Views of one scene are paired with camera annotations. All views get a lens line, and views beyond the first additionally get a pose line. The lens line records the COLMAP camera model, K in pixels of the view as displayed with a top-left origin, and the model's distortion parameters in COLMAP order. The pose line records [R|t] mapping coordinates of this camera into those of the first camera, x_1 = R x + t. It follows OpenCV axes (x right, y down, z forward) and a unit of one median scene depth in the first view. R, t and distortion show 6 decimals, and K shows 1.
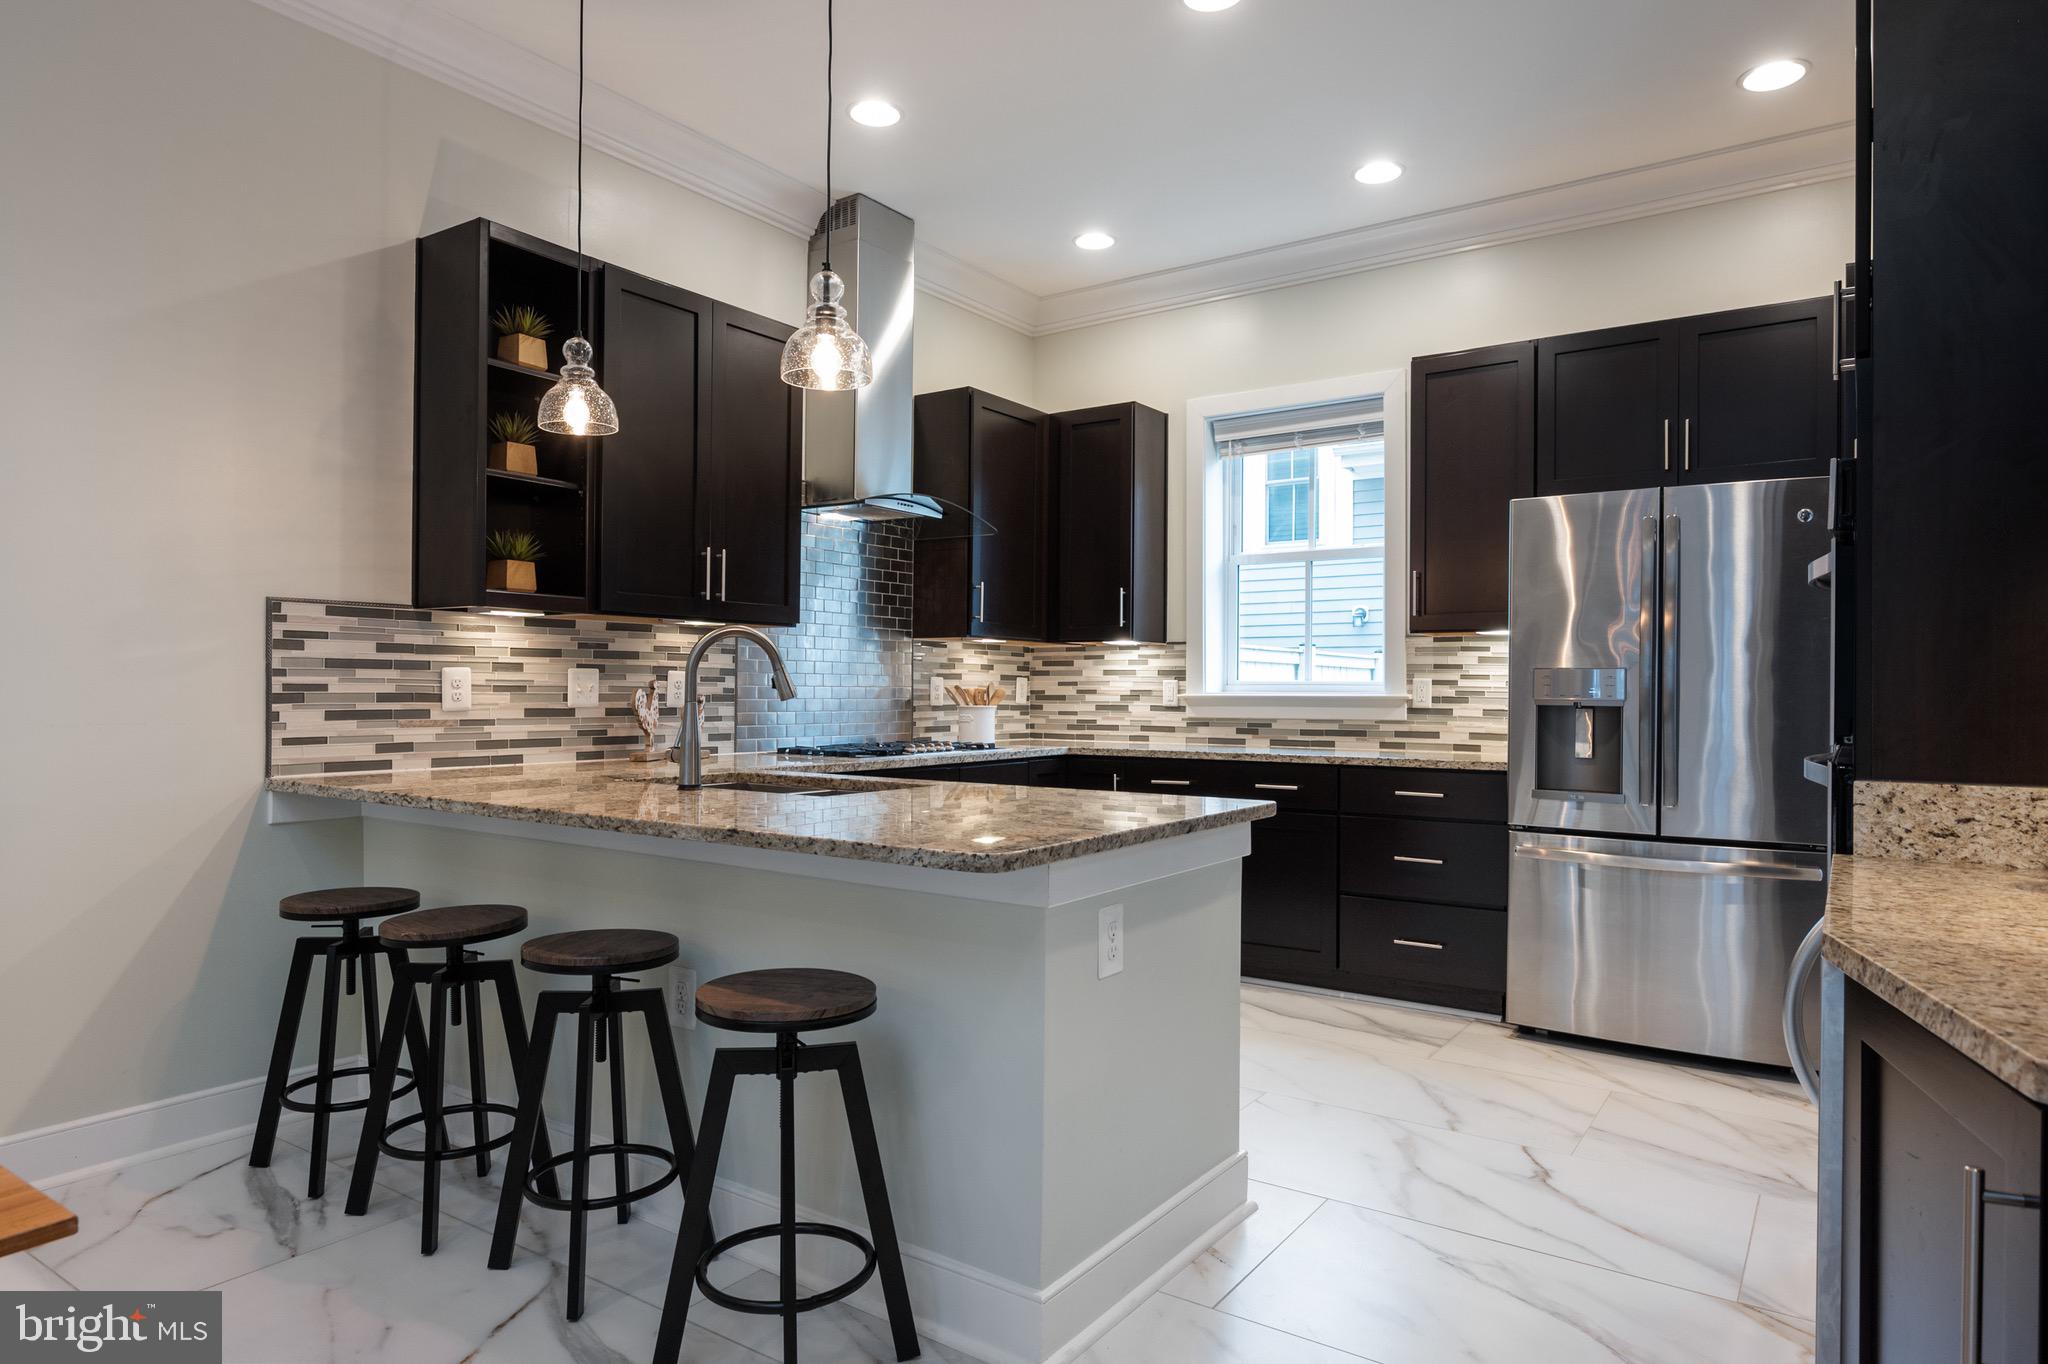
lens RADIAL K [[1215.8, 0, 1024.0], [0, 1215.8, 682.0], [0, 0, 1]] dist [-0.000558, -0.000620]
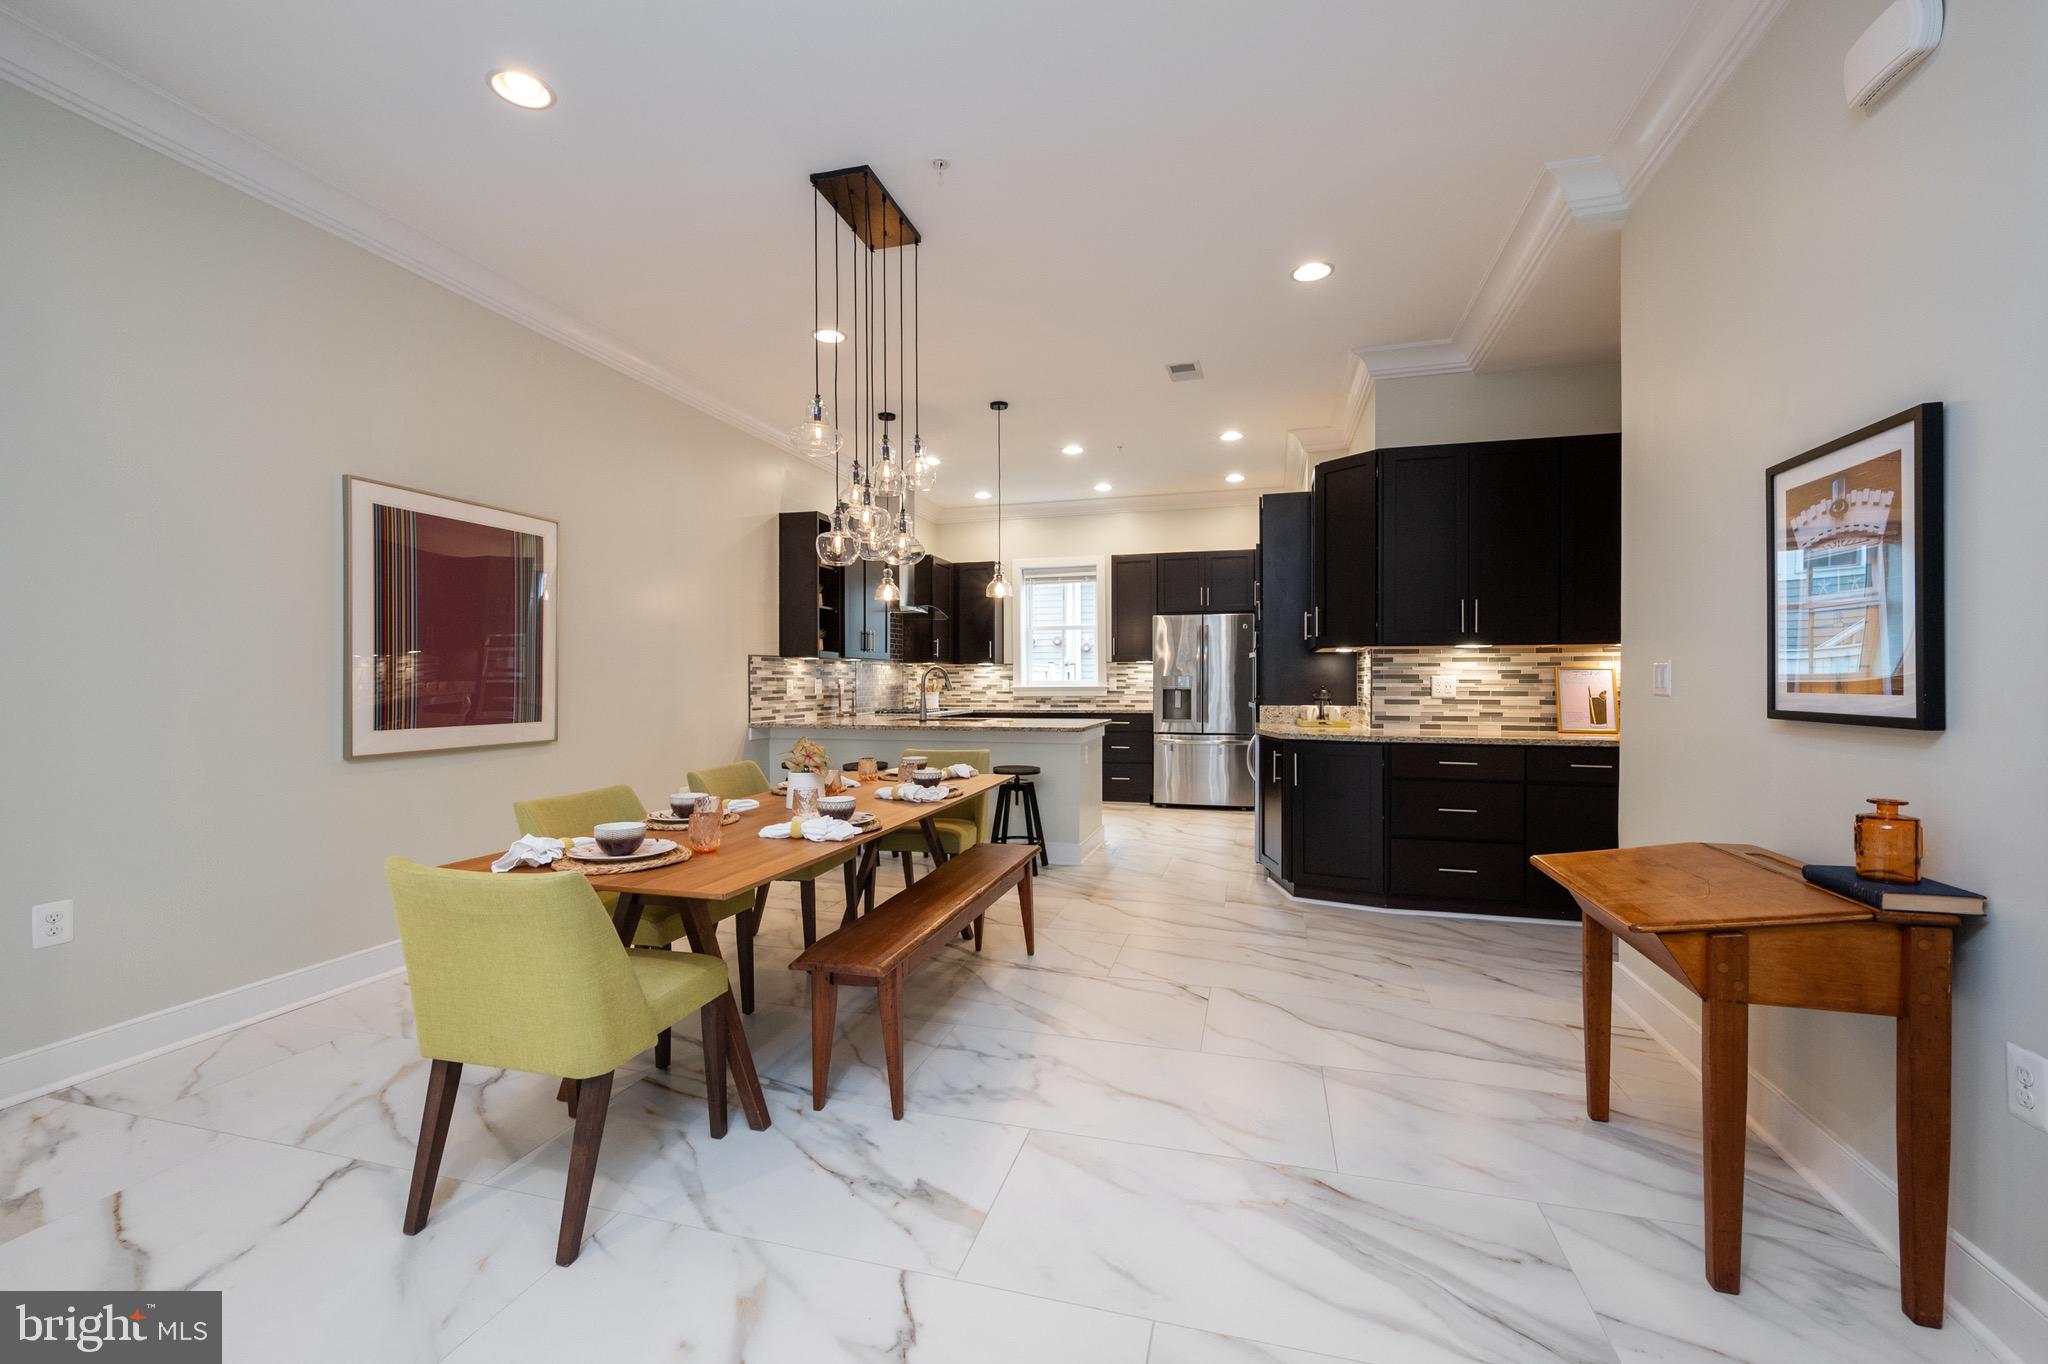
lens RADIAL K [[845.5, 0, 1024.0], [0, 845.5, 682.0], [0, 0, 1]] dist [0.002471, -0.000147]
pose [[0.945823, -0.010274, 0.324521, -0.523508], [0.007762, 0.999929, 0.009034, -0.018013], [-0.324591, -0.006025, 0.945835, -0.758191]]
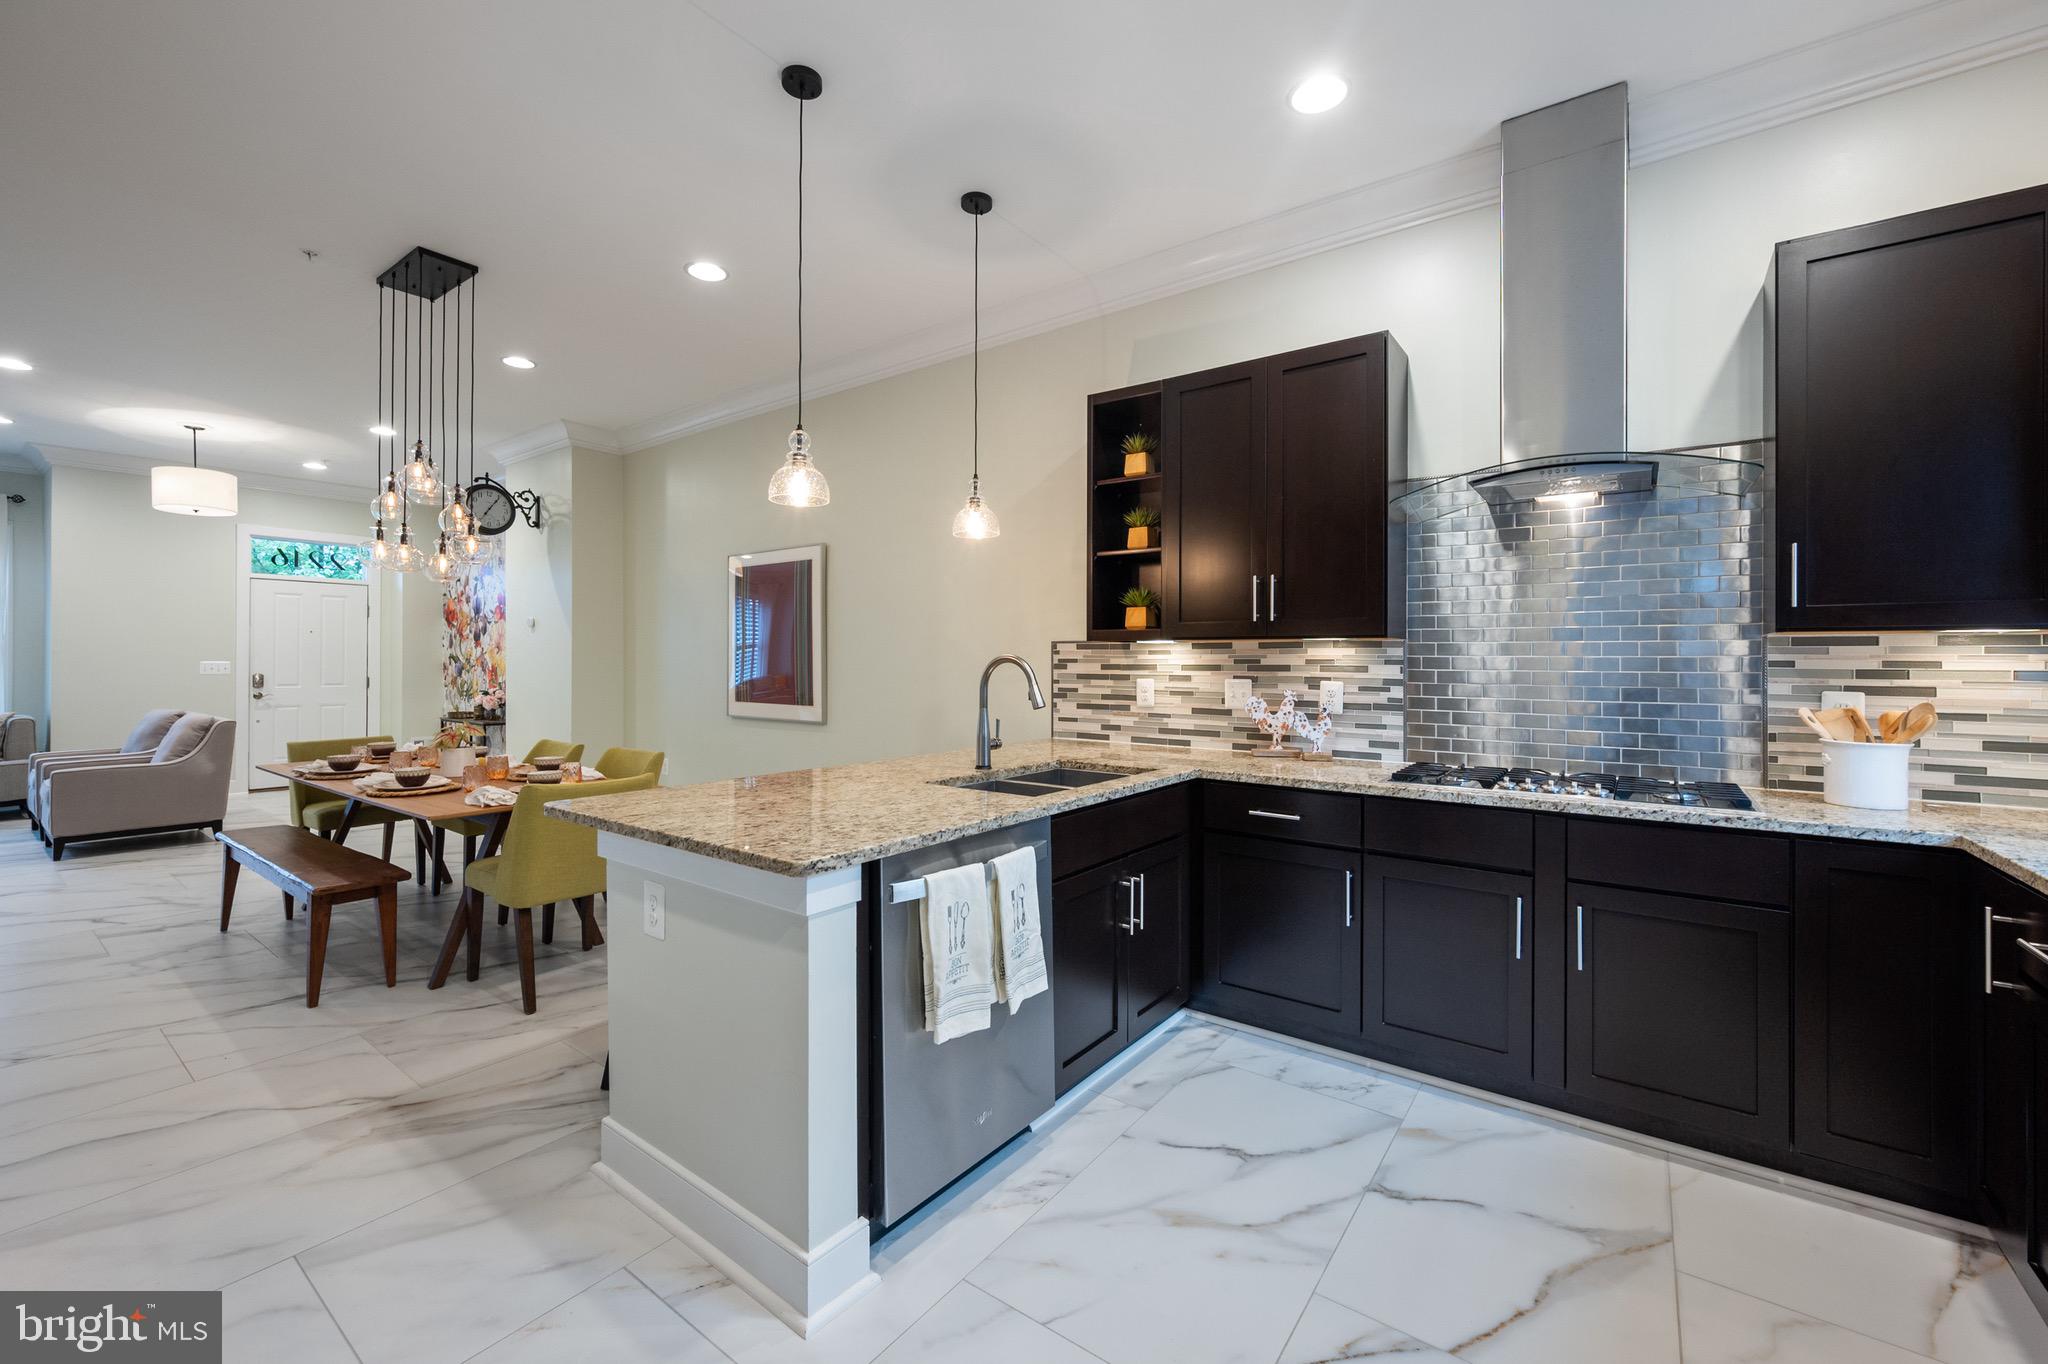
lens RADIAL K [[823.5, 0, 1021.6], [0, 823.5, 659.2], [0, 0, 1]] dist [-0.001501, -0.000174]
pose [[-0.034782, -0.009692, -0.999348, 0.521466], [0.000986, 0.999952, -0.009732, -0.024019], [0.999394, -0.001324, -0.034771, 0.798147]]
